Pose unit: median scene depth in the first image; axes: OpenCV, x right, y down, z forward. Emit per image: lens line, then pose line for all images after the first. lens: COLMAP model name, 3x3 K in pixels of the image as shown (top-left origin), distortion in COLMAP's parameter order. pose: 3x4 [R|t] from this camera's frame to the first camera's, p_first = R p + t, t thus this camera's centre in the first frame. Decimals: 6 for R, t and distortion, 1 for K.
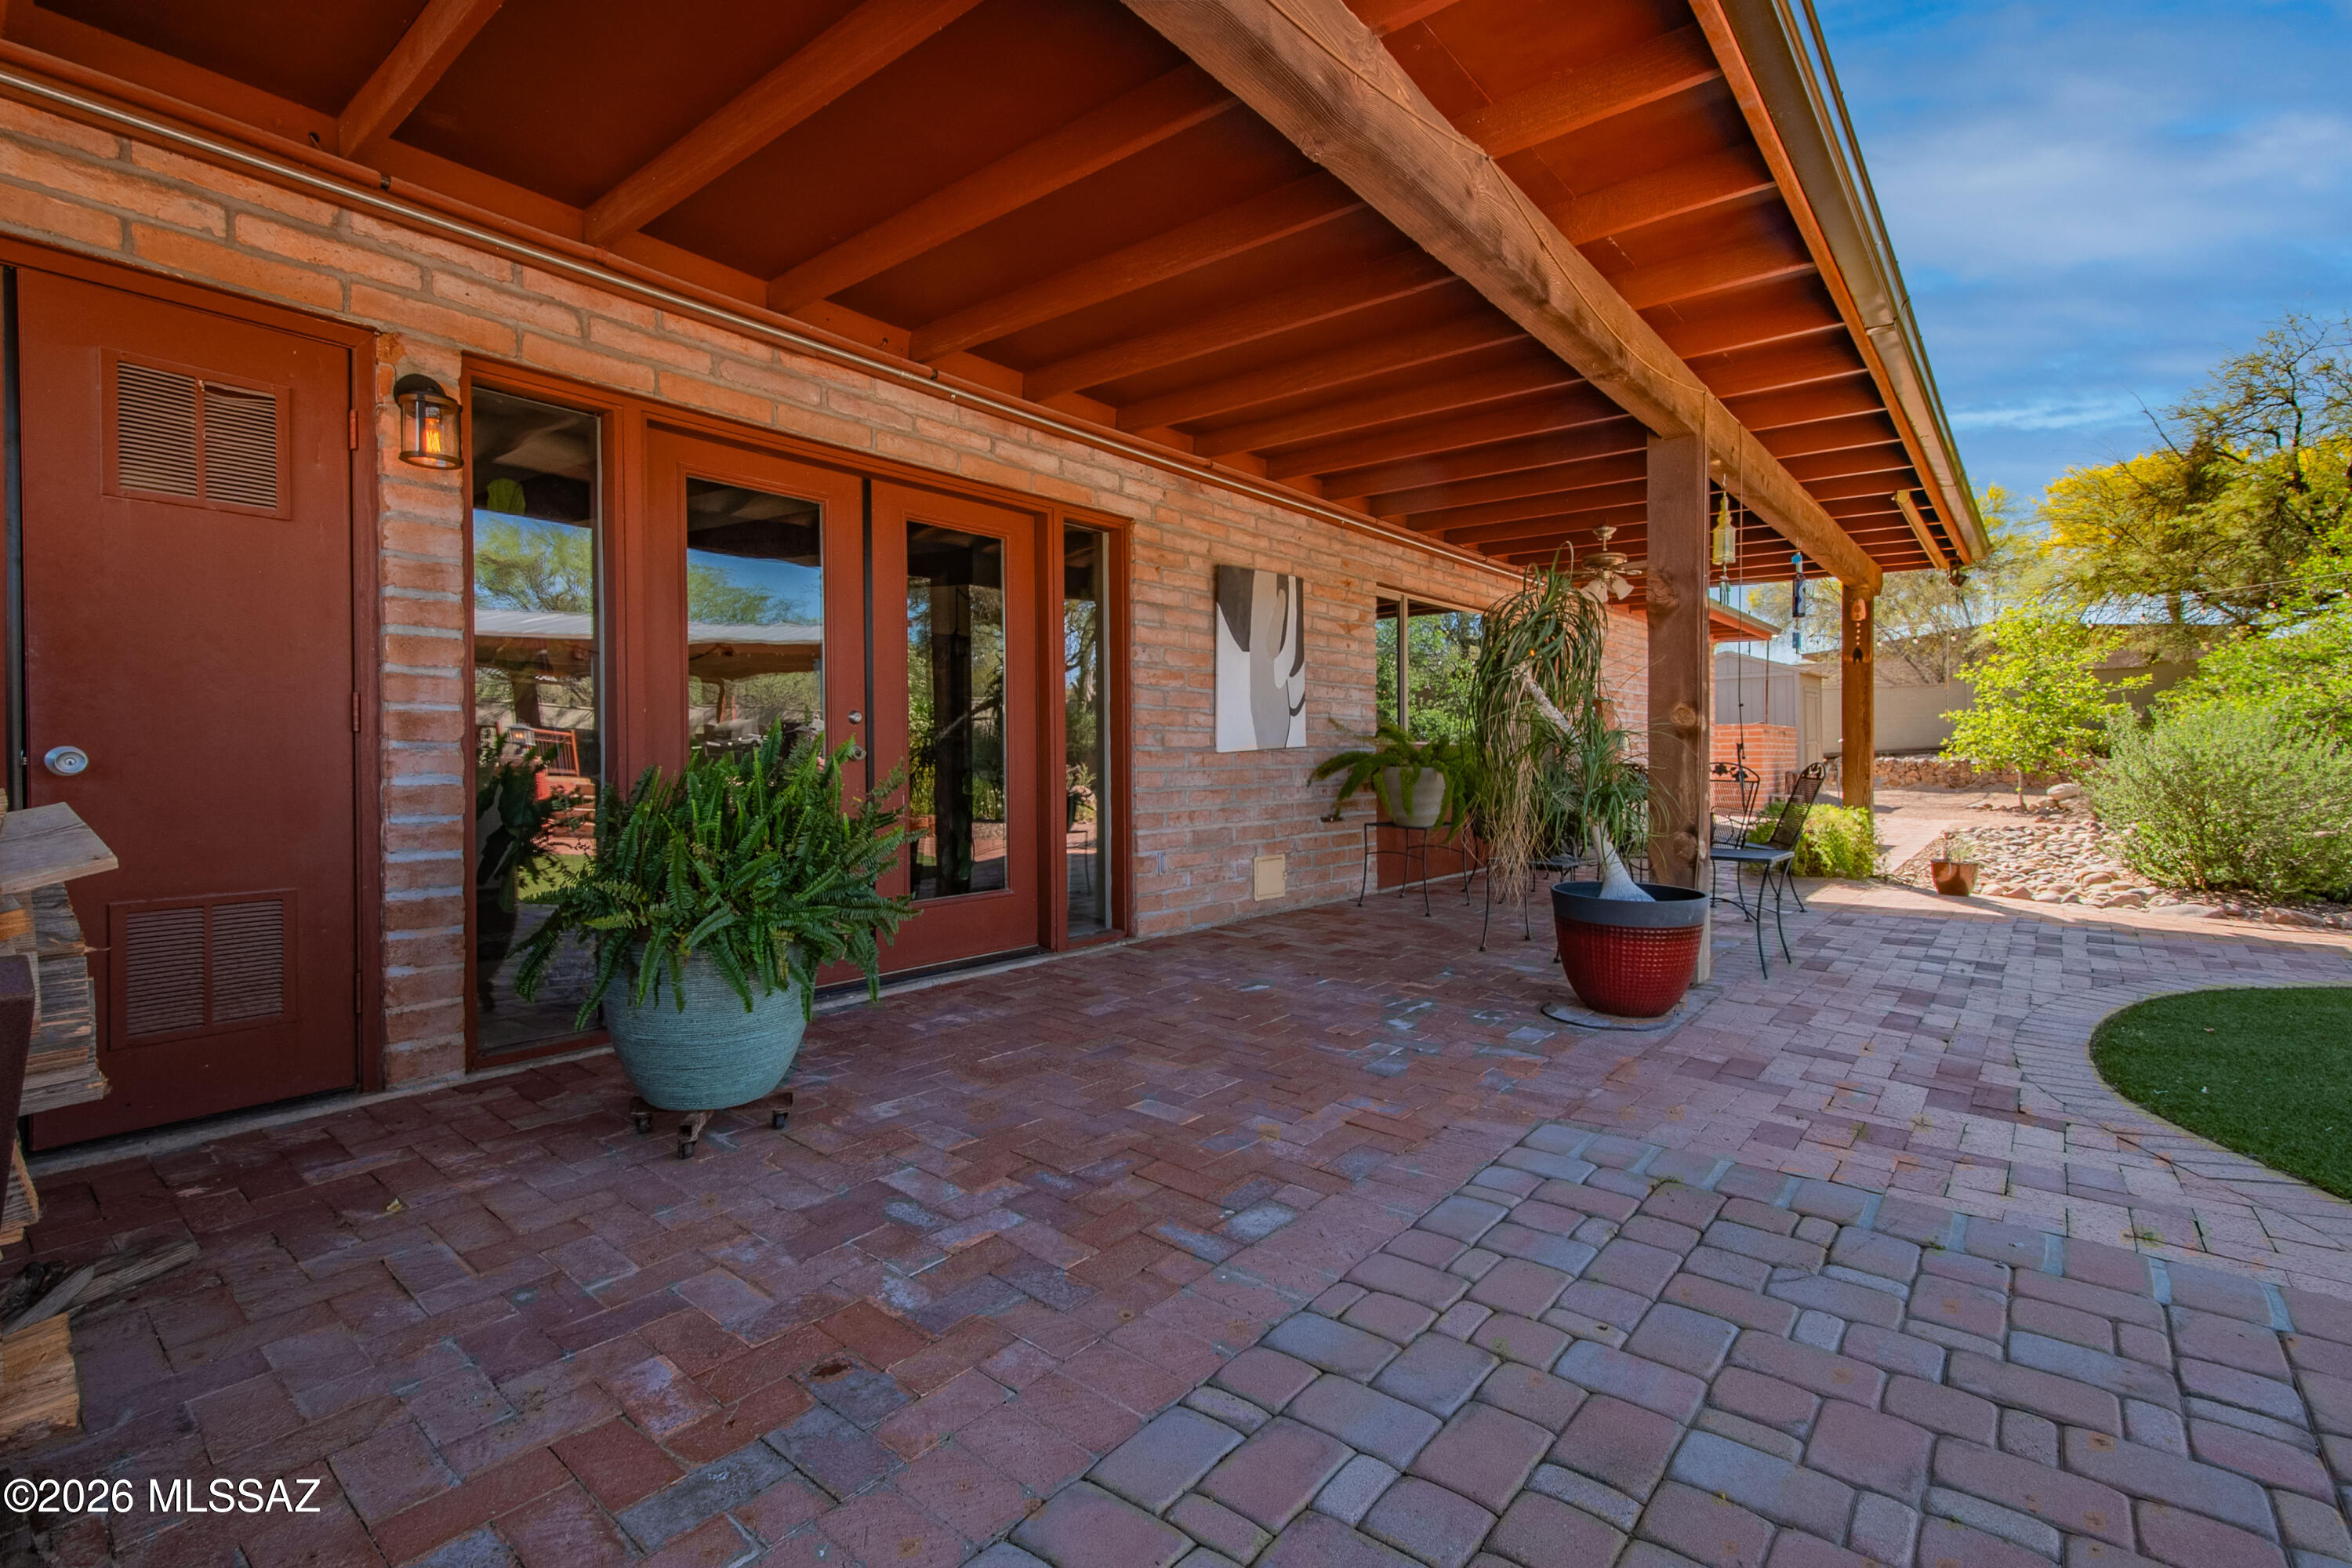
lens RADIAL K [[1025.8, 0, 1178.5], [0, 1025.8, 759.2], [0, 0, 1]] dist [0.005880, 0.000180]
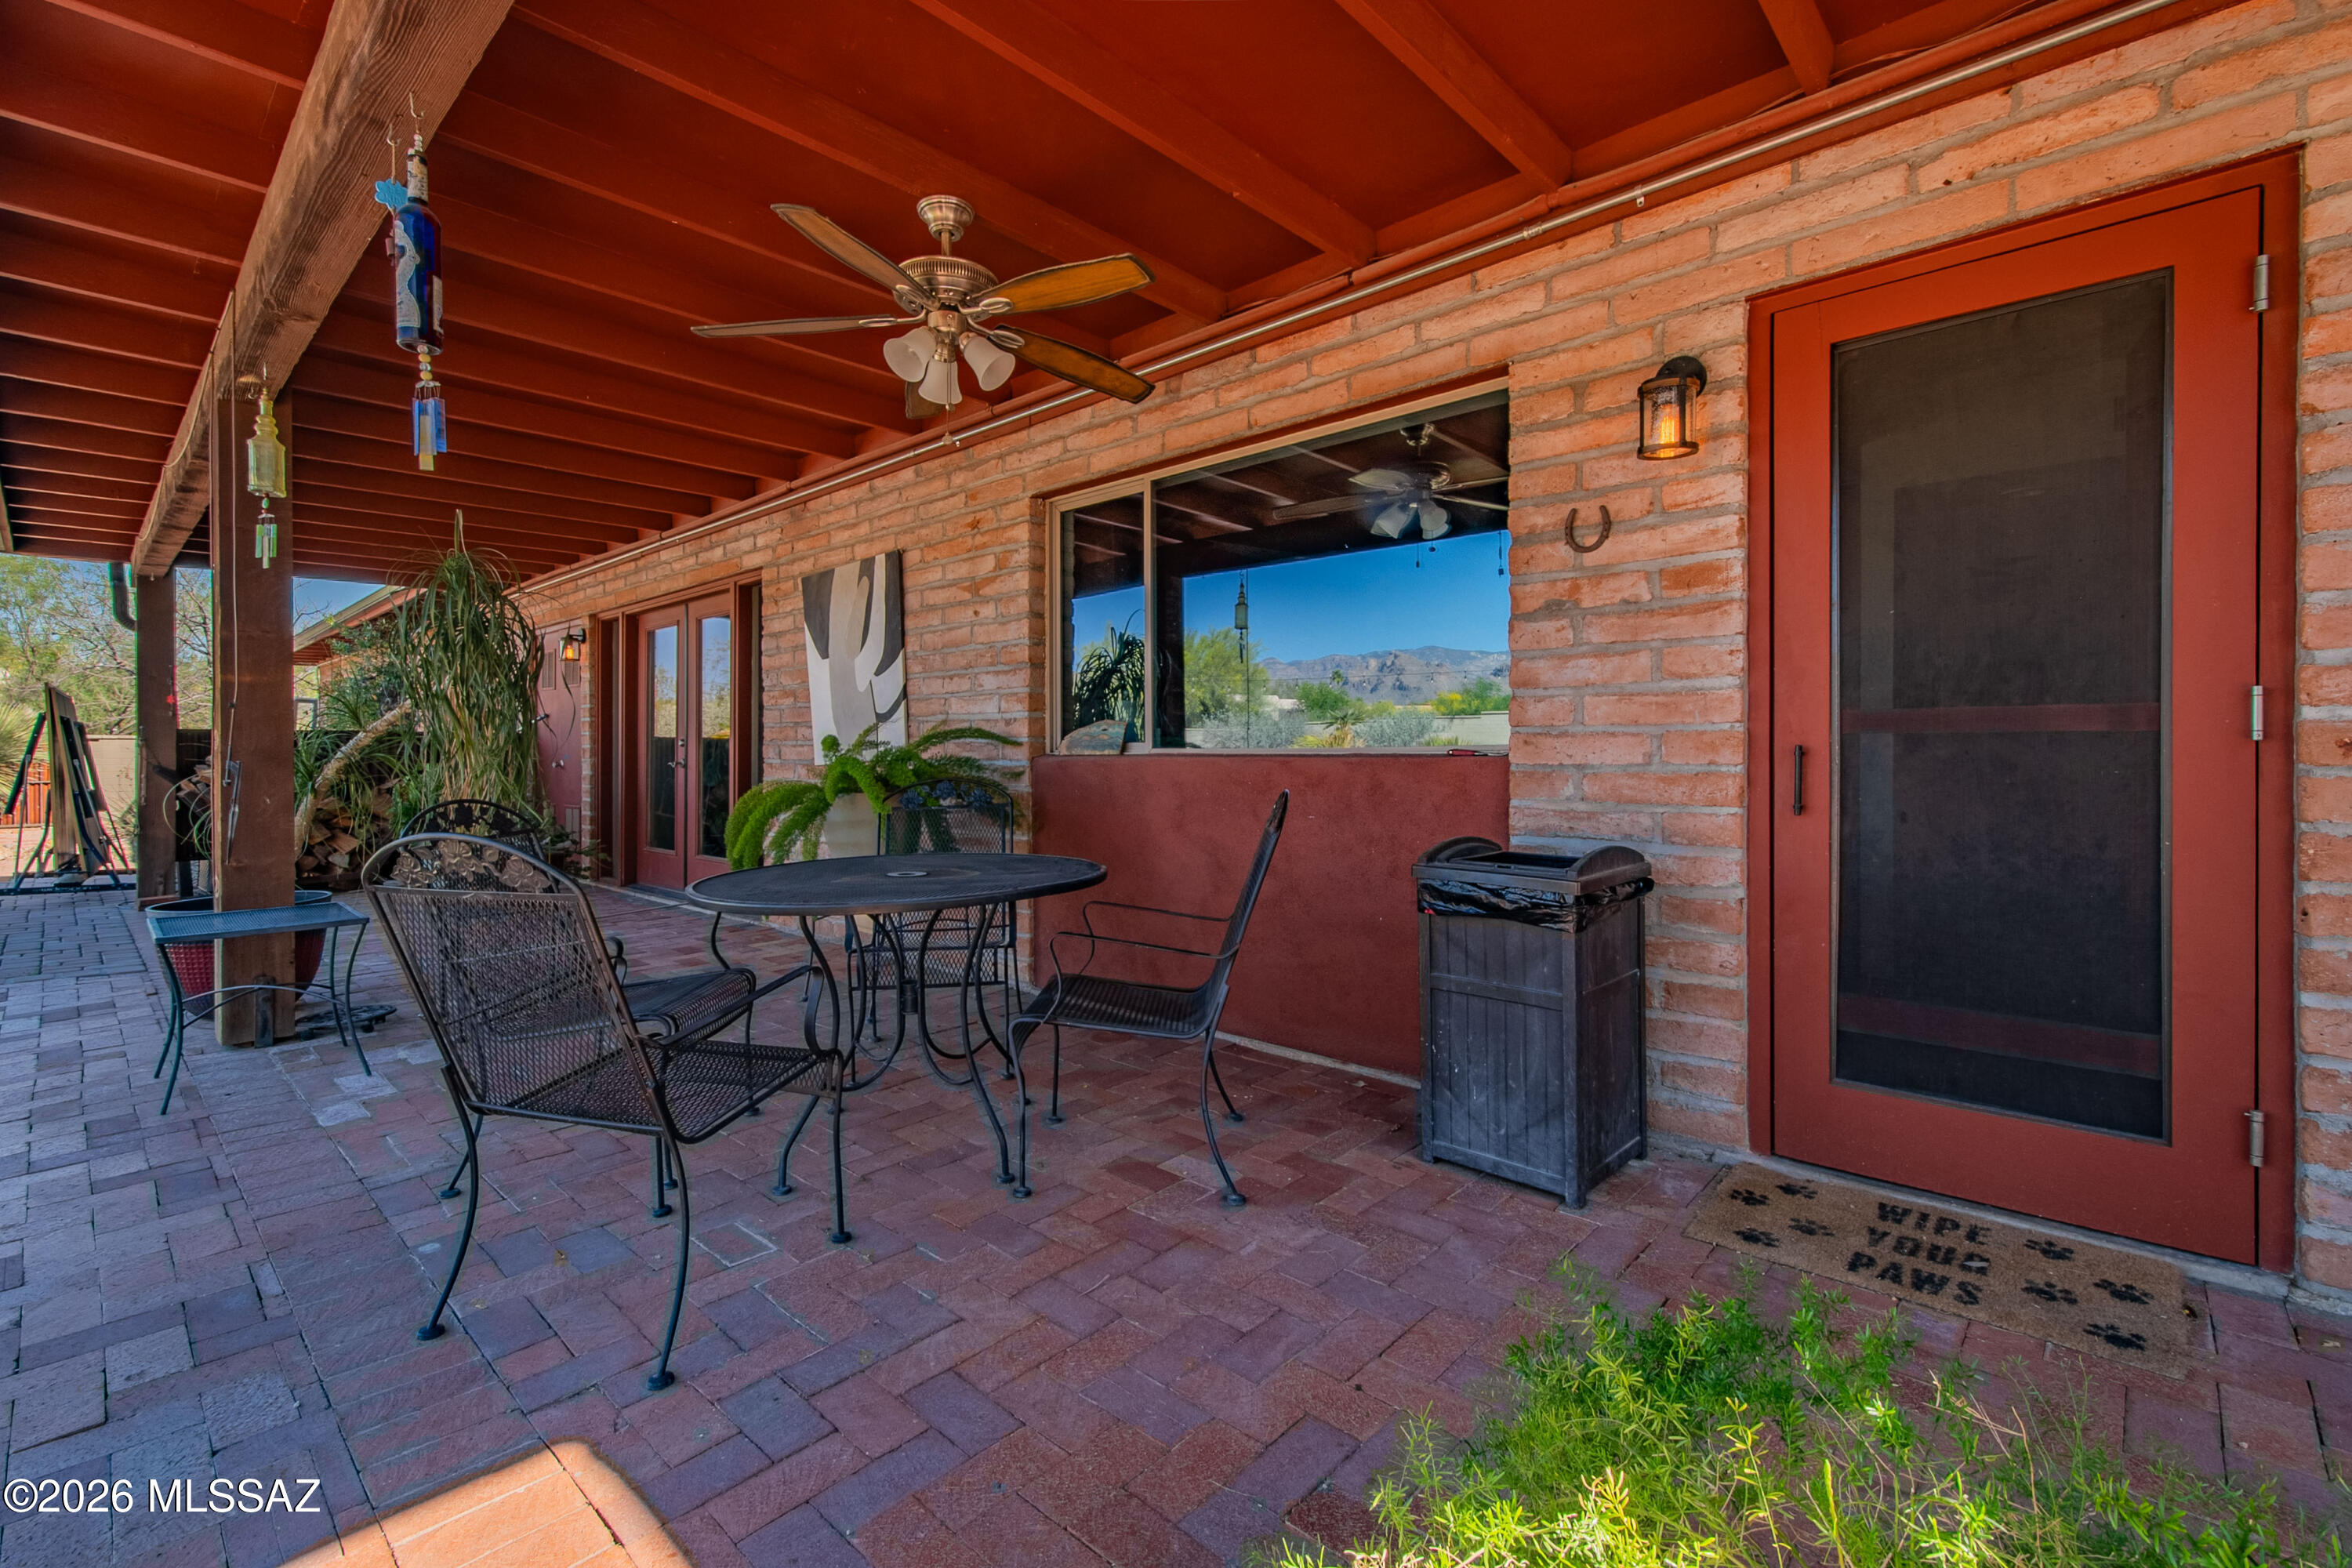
lens RADIAL K [[1025.8, 0, 1178.5], [0, 1025.8, 759.2], [0, 0, 1]] dist [0.005880, 0.000180]
pose [[-0.043818, 0.005433, -0.999025, 0.905559], [-0.006432, 0.999963, 0.005721, -0.017682], [0.999019, 0.006676, -0.043782, 1.240684]]
